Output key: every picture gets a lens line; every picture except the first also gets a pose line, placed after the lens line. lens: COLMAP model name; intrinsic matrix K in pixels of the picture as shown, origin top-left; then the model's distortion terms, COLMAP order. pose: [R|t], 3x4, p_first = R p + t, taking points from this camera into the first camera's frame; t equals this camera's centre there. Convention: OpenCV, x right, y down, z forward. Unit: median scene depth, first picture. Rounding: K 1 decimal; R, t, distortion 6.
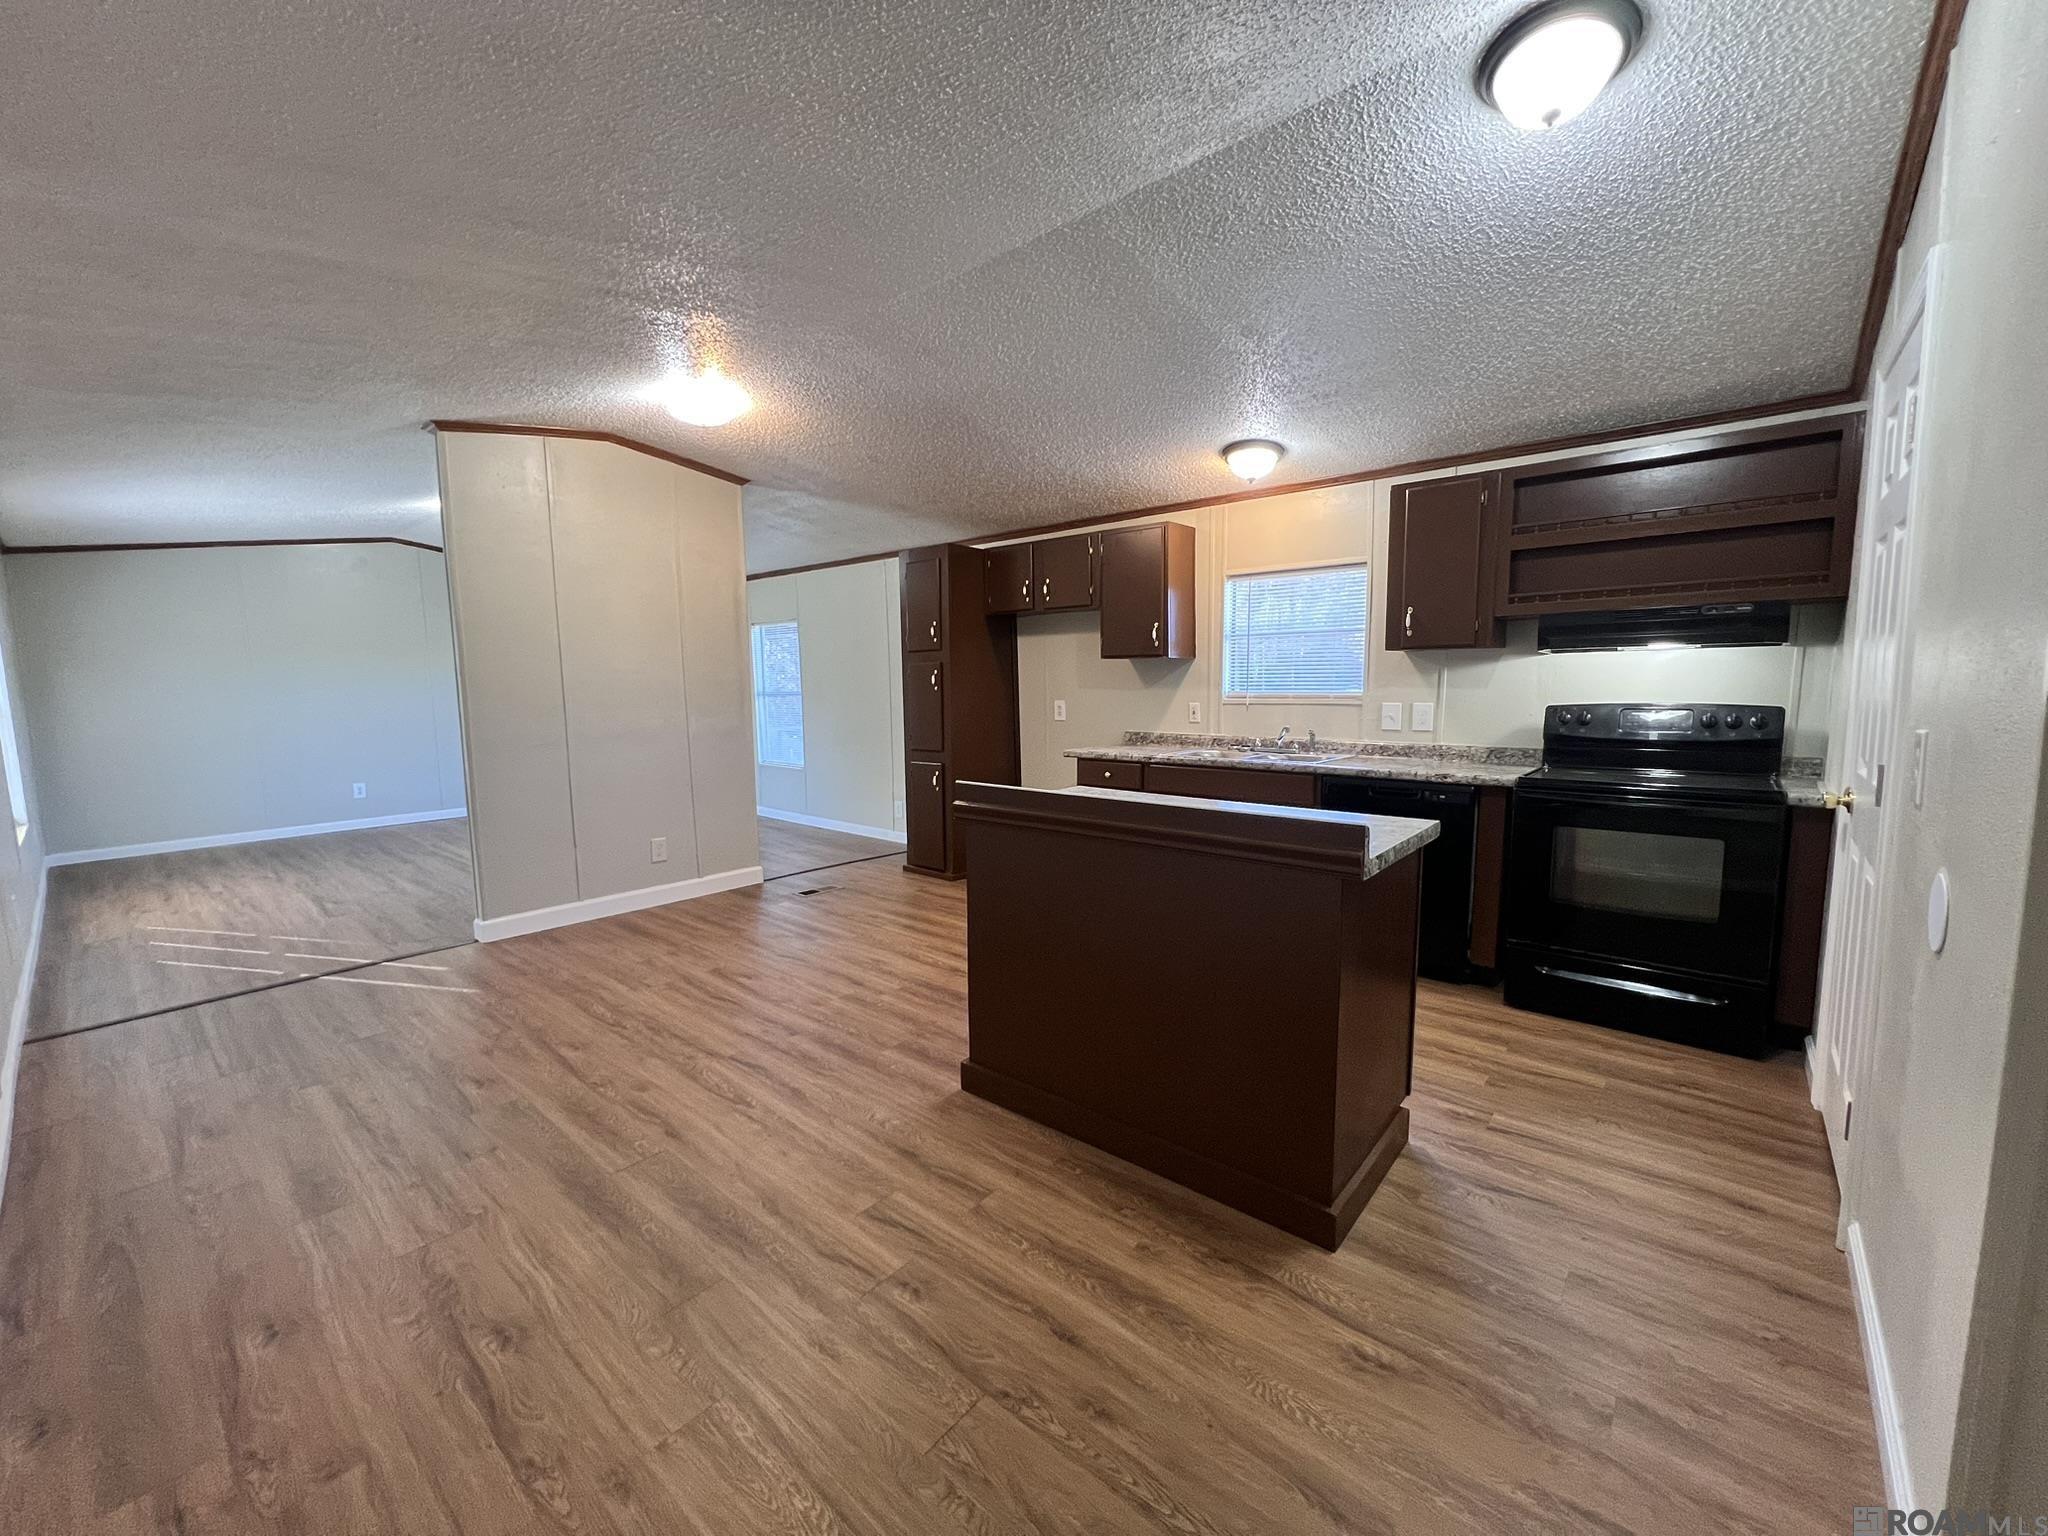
lens RADIAL K [[814.5, 0, 1021.4], [0, 814.5, 775.0], [0, 0, 1]] dist [-0.001082, 0.000266]
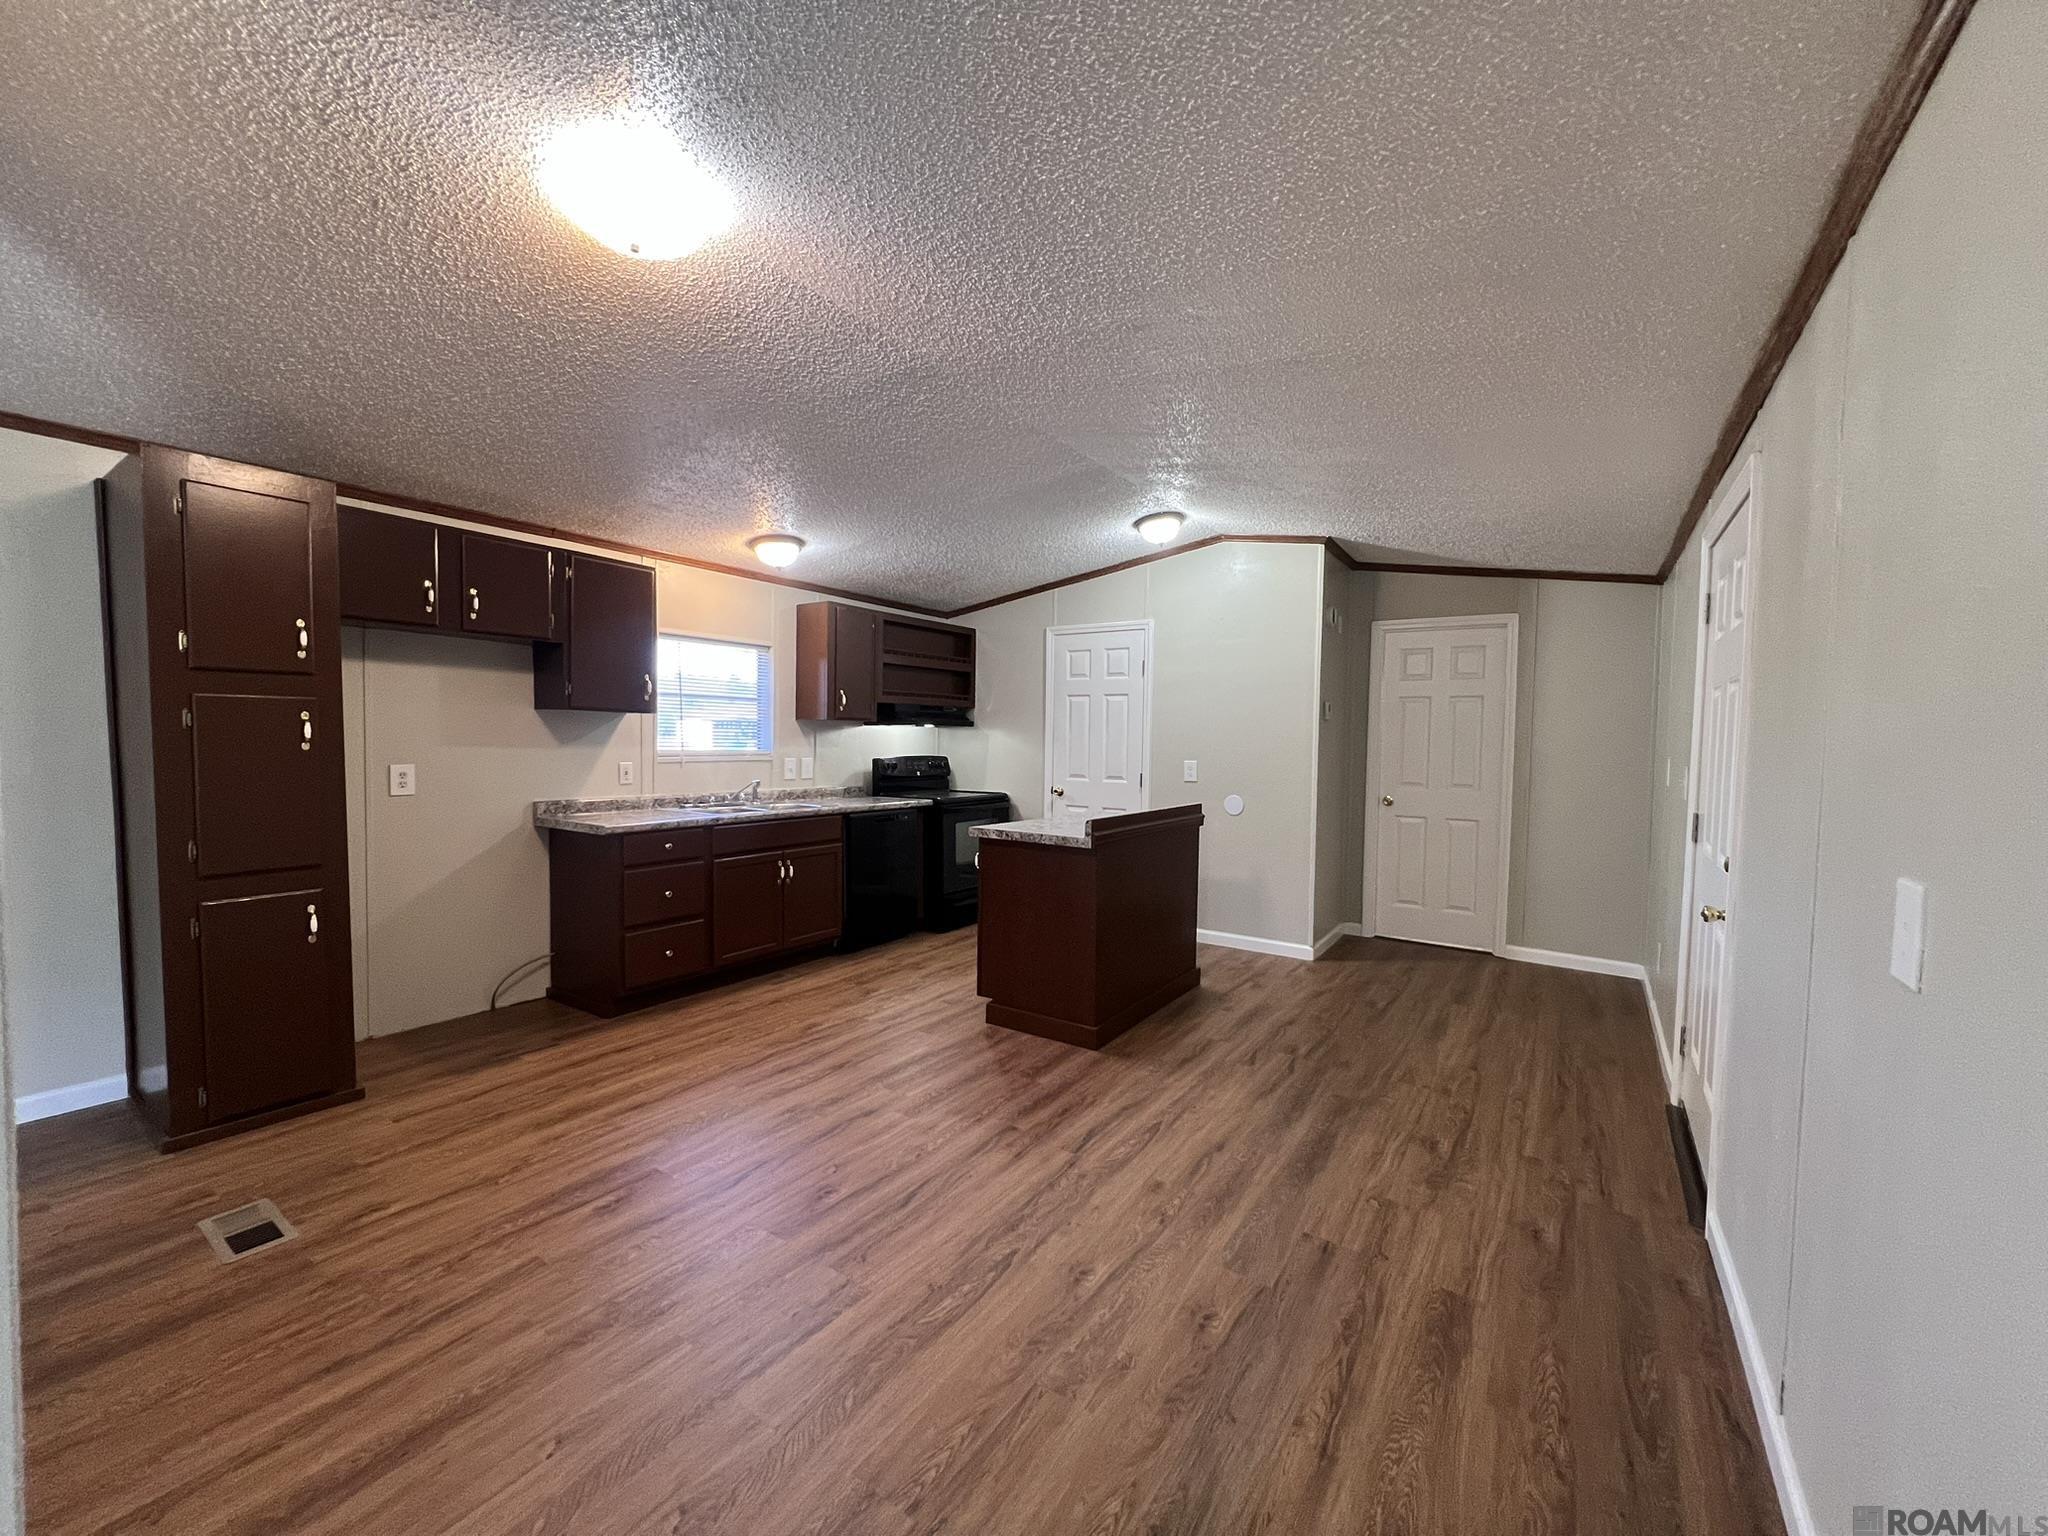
lens RADIAL K [[814.5, 0, 1021.4], [0, 814.5, 775.0], [0, 0, 1]] dist [-0.001082, 0.000266]
pose [[-0.114446, -0.035920, 0.992780, -0.862888], [0.098490, 0.994012, 0.047319, -0.086425], [-0.988535, 0.103195, -0.110223, 0.773744]]
